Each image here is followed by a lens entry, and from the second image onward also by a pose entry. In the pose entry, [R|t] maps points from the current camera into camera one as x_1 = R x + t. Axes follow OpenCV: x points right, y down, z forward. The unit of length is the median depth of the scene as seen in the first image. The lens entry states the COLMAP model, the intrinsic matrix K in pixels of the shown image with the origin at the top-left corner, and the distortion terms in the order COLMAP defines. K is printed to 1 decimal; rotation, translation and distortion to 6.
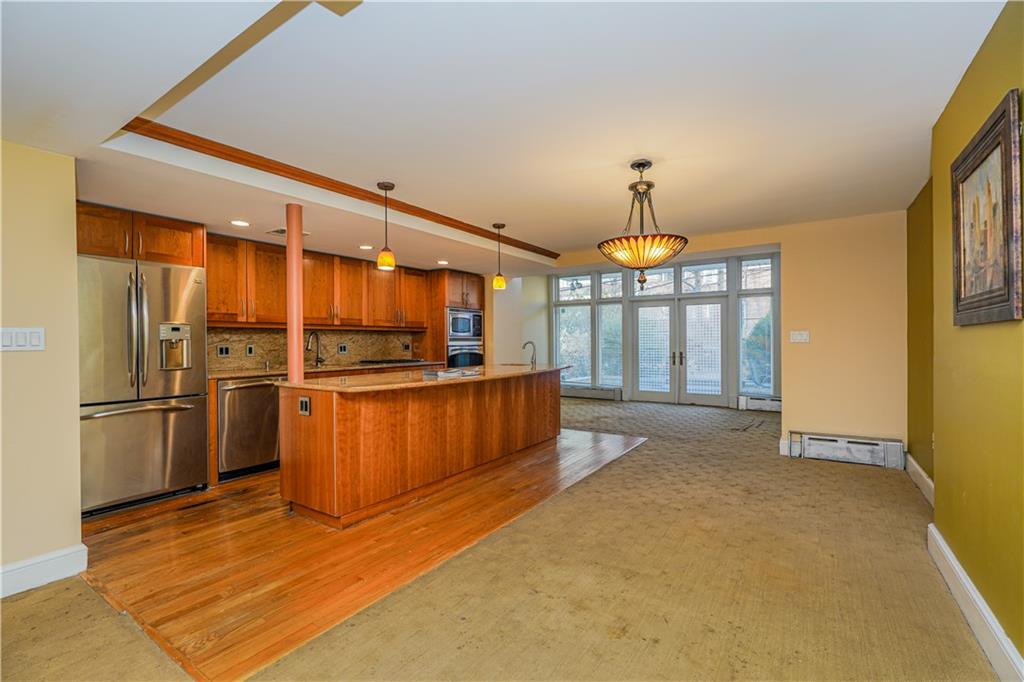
lens RADIAL K [[448.6, 0, 513.2], [0, 448.6, 342.3], [0, 0, 1]] dist [-0.019162, 0.010543]
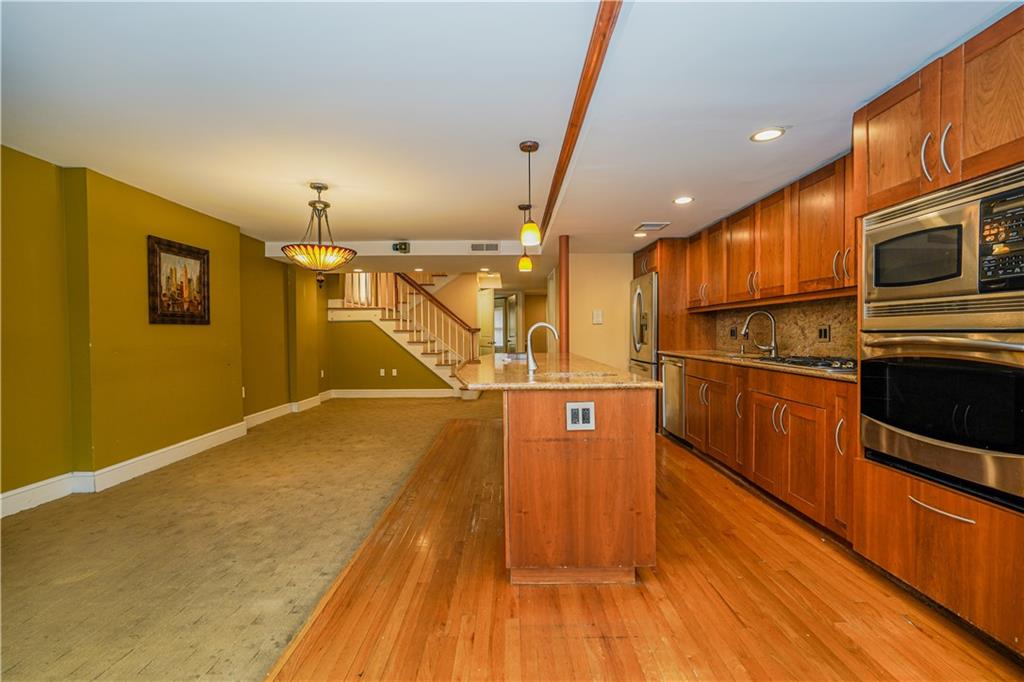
lens RADIAL K [[448.6, 0, 513.2], [0, 448.6, 342.3], [0, 0, 1]] dist [-0.019162, 0.010543]
pose [[-0.826214, 0.025754, -0.562768, 0.289616], [0.012218, 0.999539, 0.027805, 0.004077], [0.563224, 0.016097, -0.826147, 1.231215]]
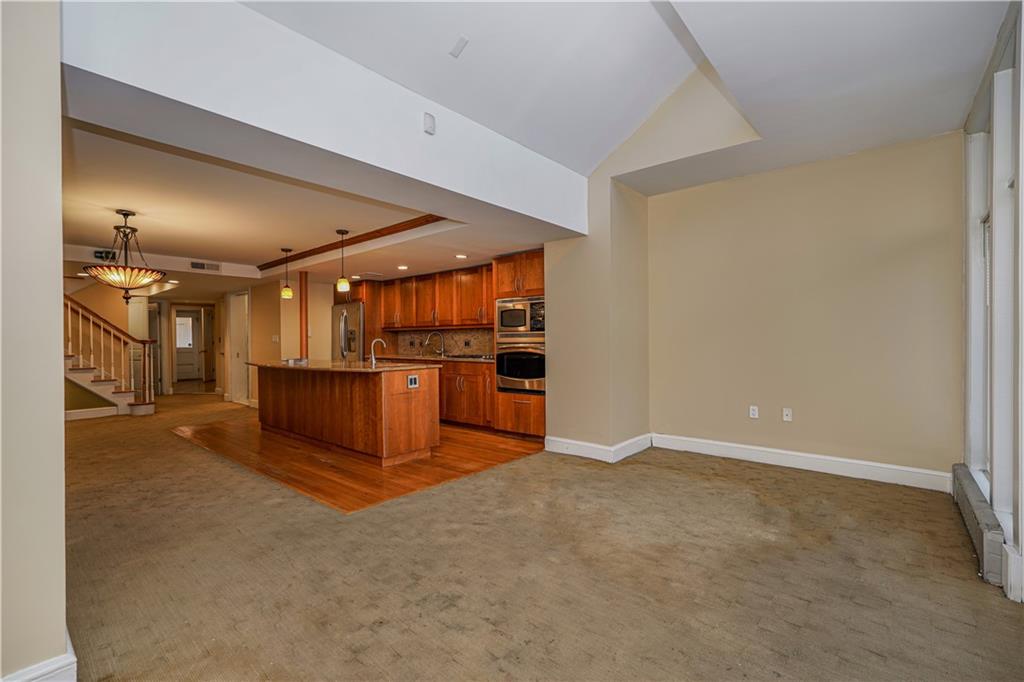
lens RADIAL K [[448.6, 0, 513.2], [0, 448.6, 342.3], [0, 0, 1]] dist [-0.019162, 0.010543]
pose [[-0.107983, 0.013047, -0.994067, 0.804527], [0.006128, 0.999904, 0.012458, -0.004460], [0.994134, -0.004746, -0.108052, 1.229896]]
